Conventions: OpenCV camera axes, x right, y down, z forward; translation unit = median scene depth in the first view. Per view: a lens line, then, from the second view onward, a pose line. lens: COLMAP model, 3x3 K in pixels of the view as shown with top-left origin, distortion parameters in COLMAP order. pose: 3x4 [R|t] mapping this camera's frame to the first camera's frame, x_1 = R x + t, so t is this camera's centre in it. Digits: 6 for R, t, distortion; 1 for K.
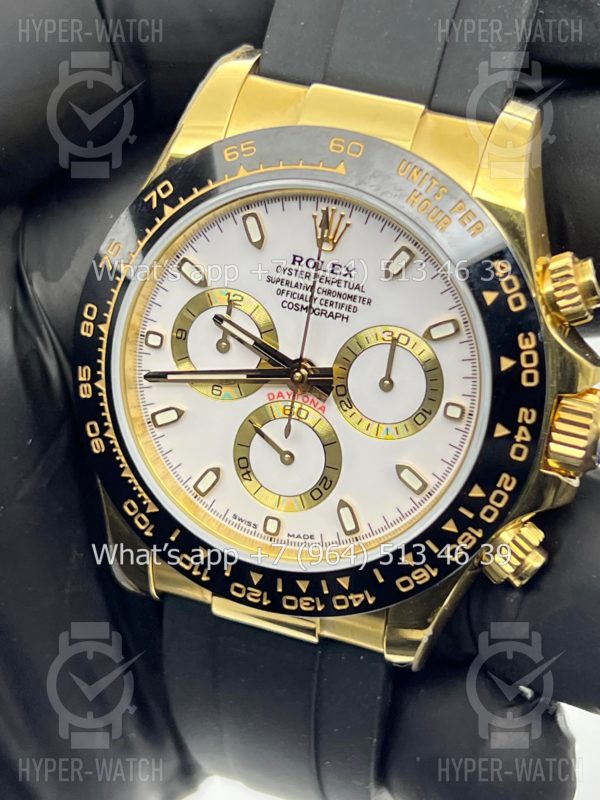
lens RADIAL K [[1867.8, 0, 305.8], [0, 1867.8, 402.8], [0, 0, 1]] dist [0.281961, 0.000000]
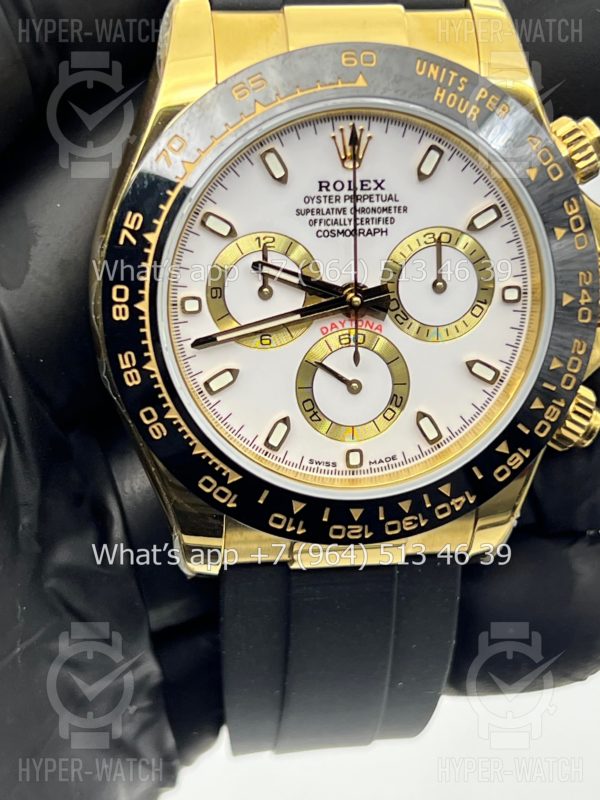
lens RADIAL K [[1867.8, 0, 293.0], [0, 1867.8, 387.0], [0, 0, 1]] dist [0.281961, 0.000000]
pose [[0.877822, -0.265287, 0.398811, -0.433555], [0.261527, 0.963009, 0.064941, -0.042874], [-0.401287, 0.047293, 0.914731, 0.118700]]
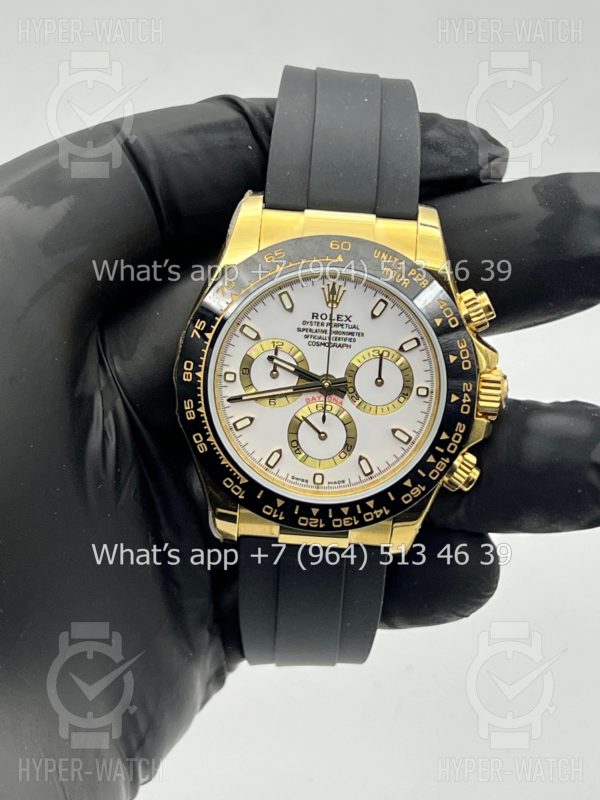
lens RADIAL K [[1867.8, 0, 299.0], [0, 1867.8, 403.5], [0, 0, 1]] dist [0.281961, 0.000000]
pose [[0.953404, -0.148815, 0.262439, -0.461139], [0.154325, 0.988020, -0.000389, -0.001237], [-0.259238, 0.040872, 0.964948, -0.584601]]
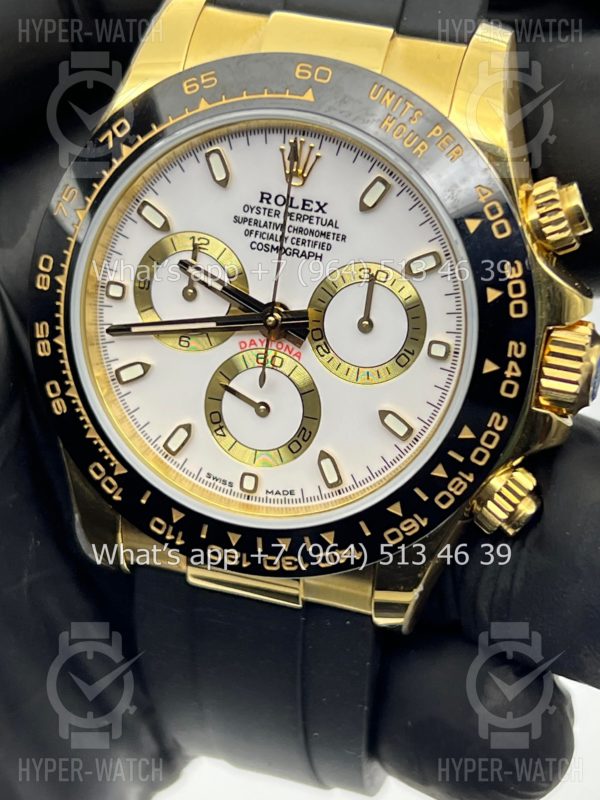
lens RADIAL K [[1867.8, 0, 303.5], [0, 1867.8, 401.0], [0, 0, 1]] dist [0.281961, 0.000000]
pose [[0.998602, -0.039292, 0.035366, -0.022716], [0.040207, 0.998865, -0.025551, 0.050698], [-0.034321, 0.026938, 0.999048, 0.058891]]
